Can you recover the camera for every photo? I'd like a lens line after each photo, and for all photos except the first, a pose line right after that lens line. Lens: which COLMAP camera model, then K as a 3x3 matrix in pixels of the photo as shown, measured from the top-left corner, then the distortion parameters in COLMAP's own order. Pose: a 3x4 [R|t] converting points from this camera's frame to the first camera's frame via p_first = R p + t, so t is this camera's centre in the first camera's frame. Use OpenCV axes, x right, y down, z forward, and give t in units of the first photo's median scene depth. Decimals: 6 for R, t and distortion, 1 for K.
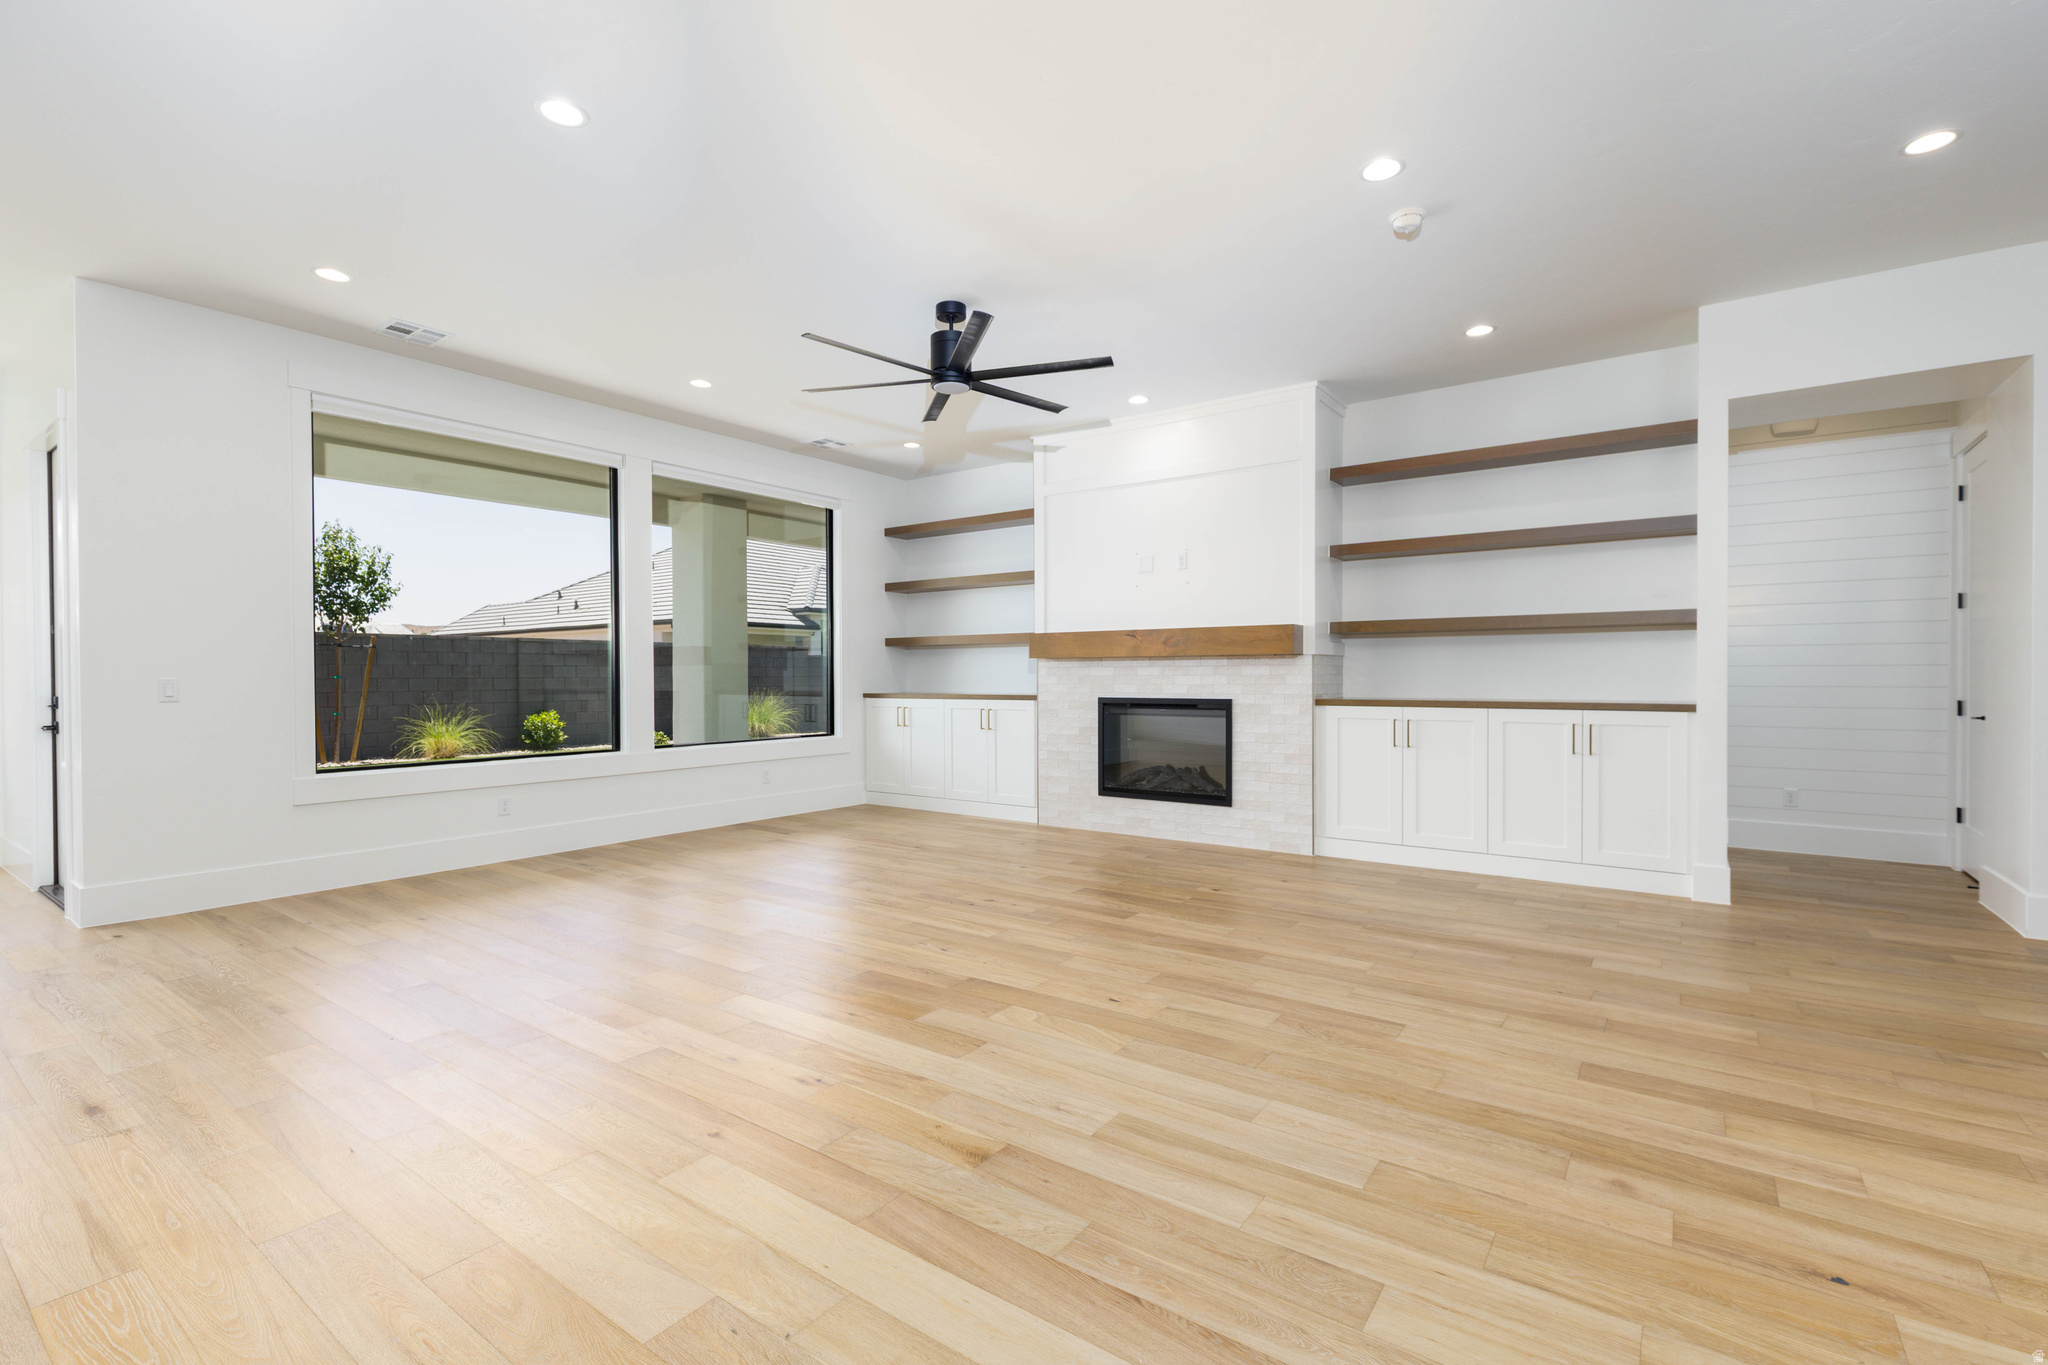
lens RADIAL K [[892.5, 0, 1024.0], [0, 892.5, 682.5], [0, 0, 1]] dist [0.002626, 0.000286]
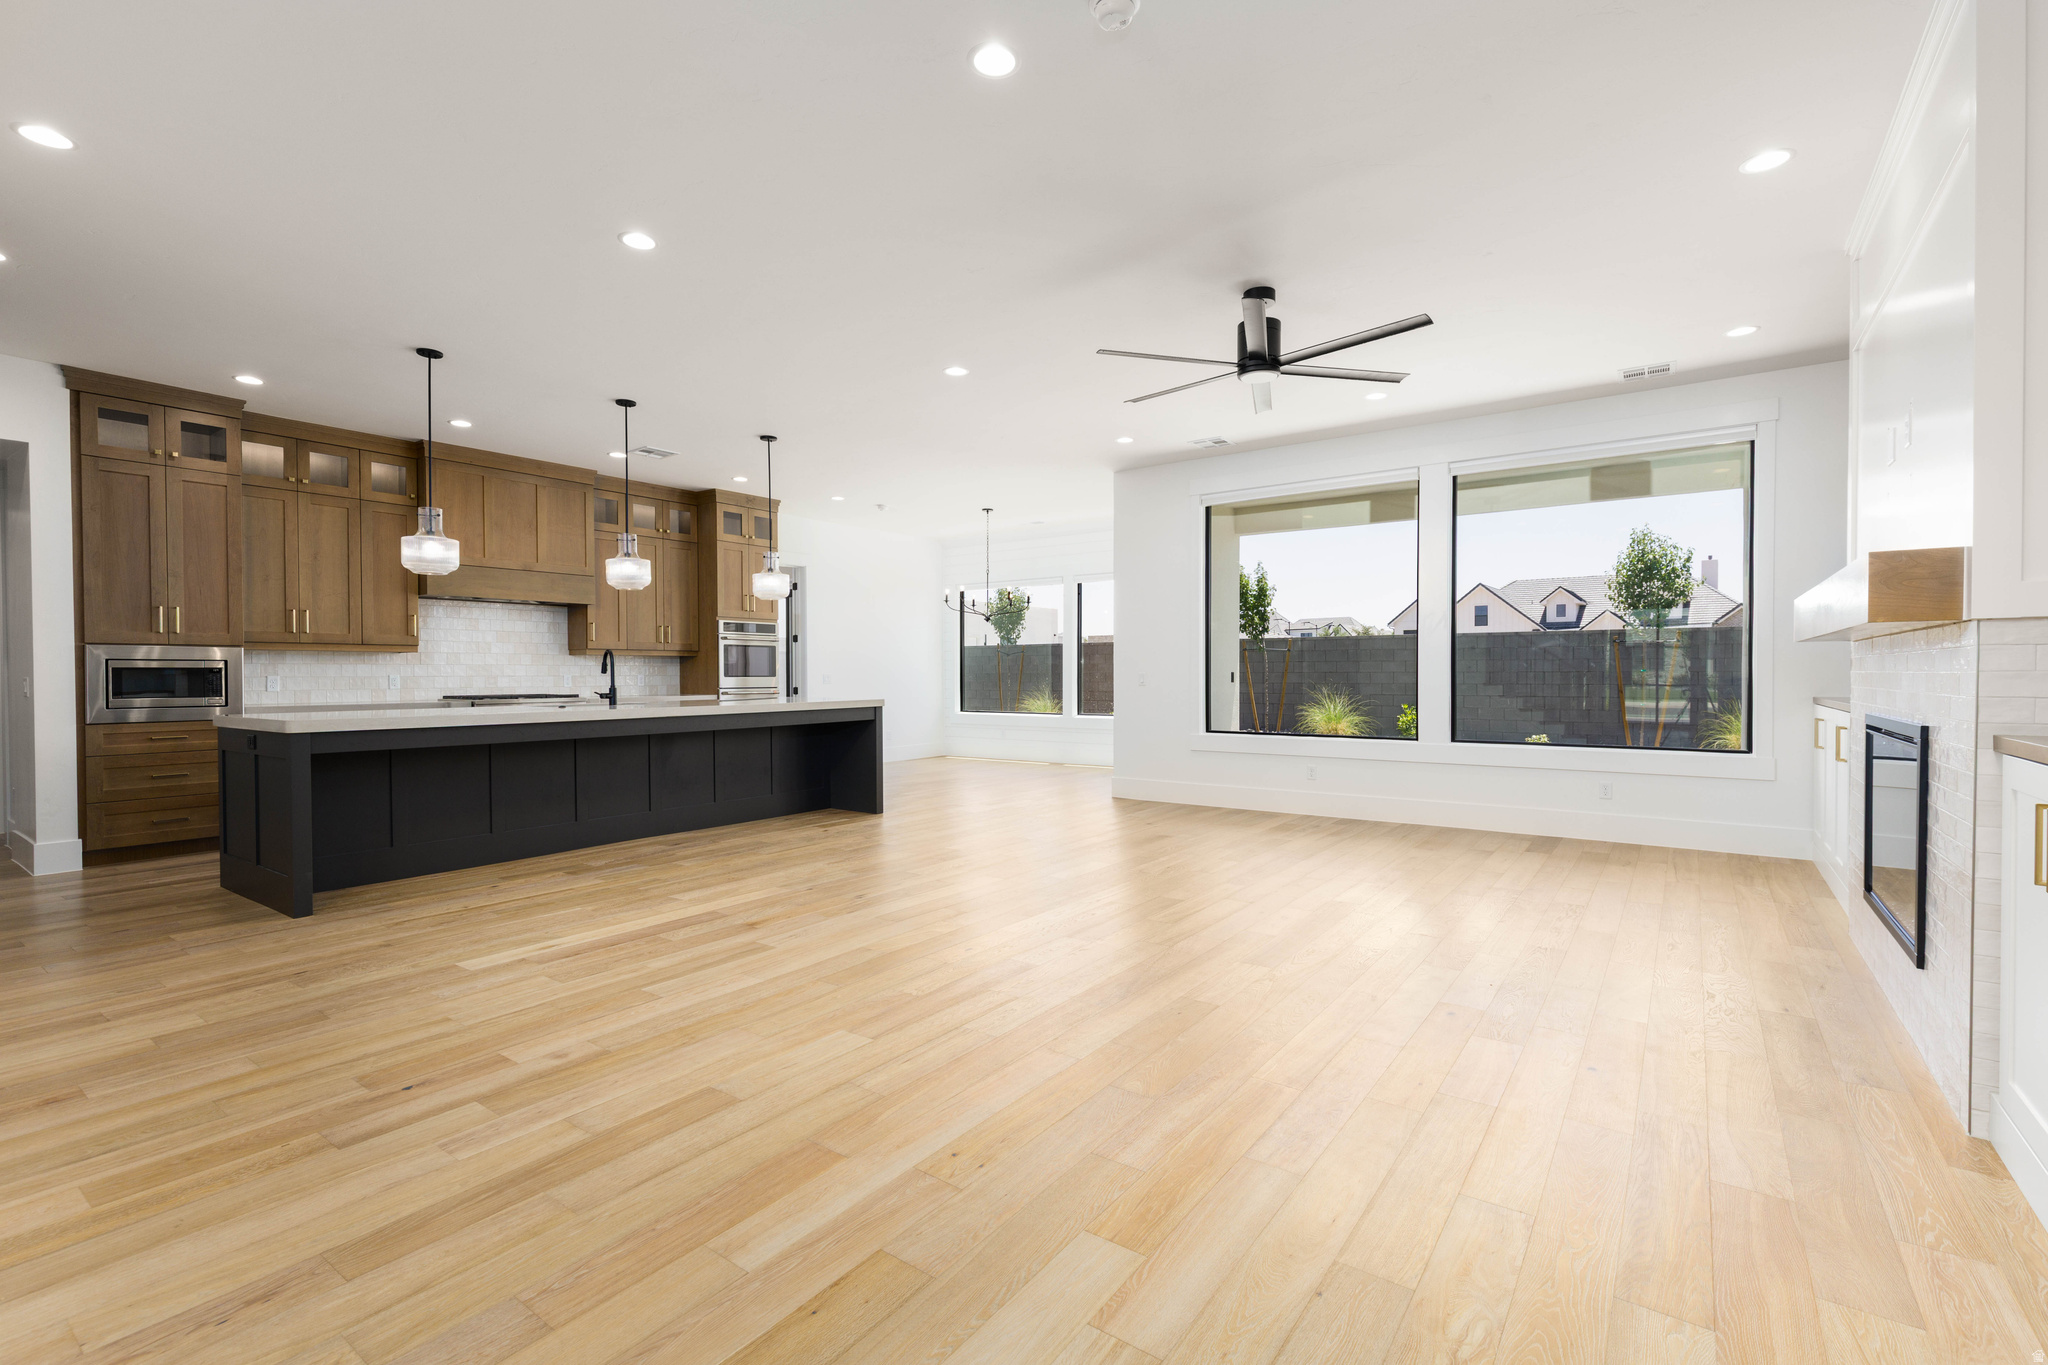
lens RADIAL K [[922.8, 0, 1033.5], [0, 922.8, 680.2], [0, 0, 1]] dist [0.001710, 0.000142]
pose [[0.010822, 0.009897, -0.999892, 1.651242], [-0.007640, 0.999923, 0.009815, -0.005812], [0.999912, 0.007533, 0.010897, 1.366163]]
